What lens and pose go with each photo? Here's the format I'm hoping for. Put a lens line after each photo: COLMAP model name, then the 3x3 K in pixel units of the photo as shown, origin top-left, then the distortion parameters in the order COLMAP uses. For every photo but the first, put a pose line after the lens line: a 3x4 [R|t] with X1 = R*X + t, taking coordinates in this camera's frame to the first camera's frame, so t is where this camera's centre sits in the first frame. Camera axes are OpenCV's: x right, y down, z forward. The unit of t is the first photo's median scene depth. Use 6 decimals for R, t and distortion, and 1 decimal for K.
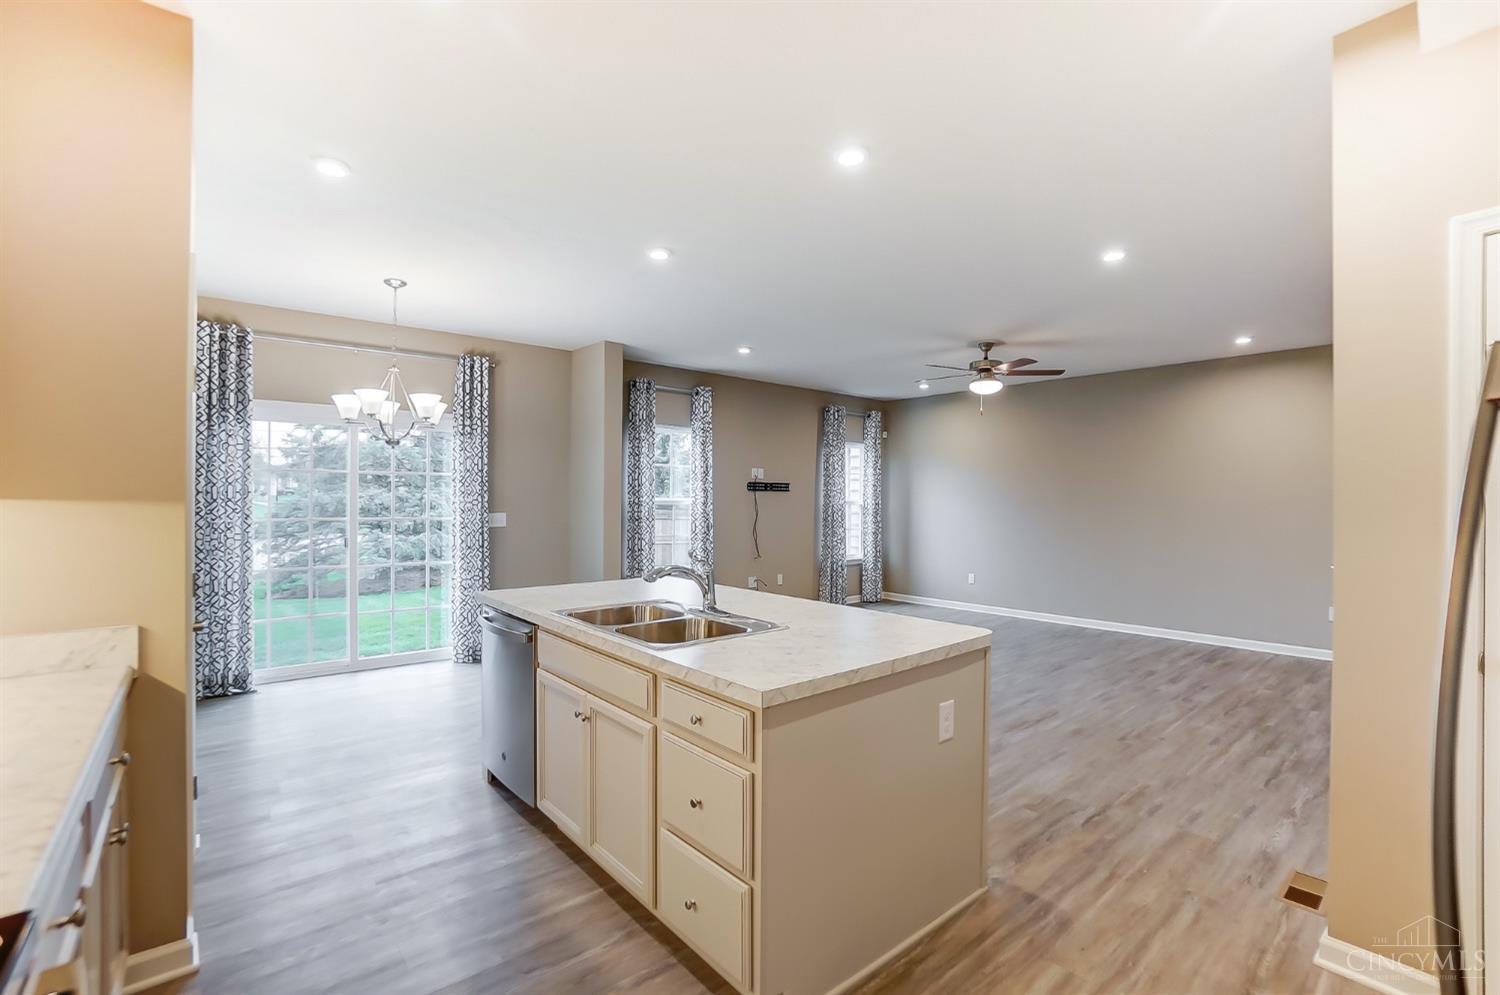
lens RADIAL K [[662.3, 0, 750.0], [0, 662.3, 497.5], [0, 0, 1]] dist [-0.001350, 0.000075]
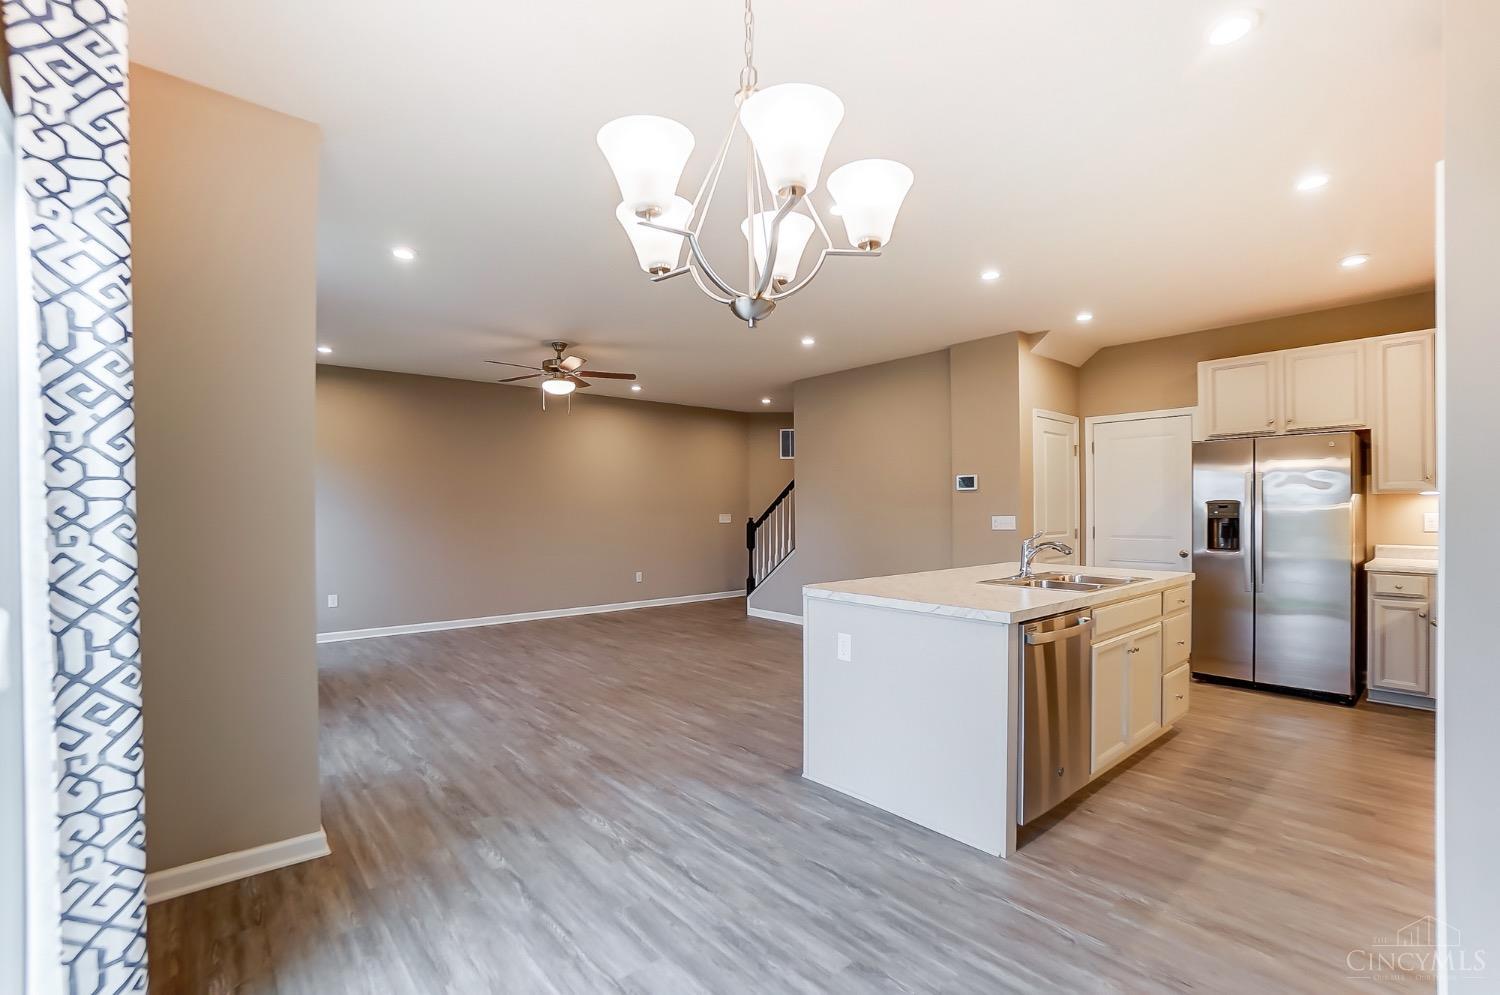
lens RADIAL K [[681.2, 0, 750.0], [0, 681.2, 497.5], [0, 0, 1]] dist [-0.016630, 0.000068]
pose [[-0.009577, 0.005817, 0.999937, -0.876718], [0.019854, 0.999787, -0.005626, 0.012155], [-0.999757, 0.019799, -0.009691, 0.968230]]
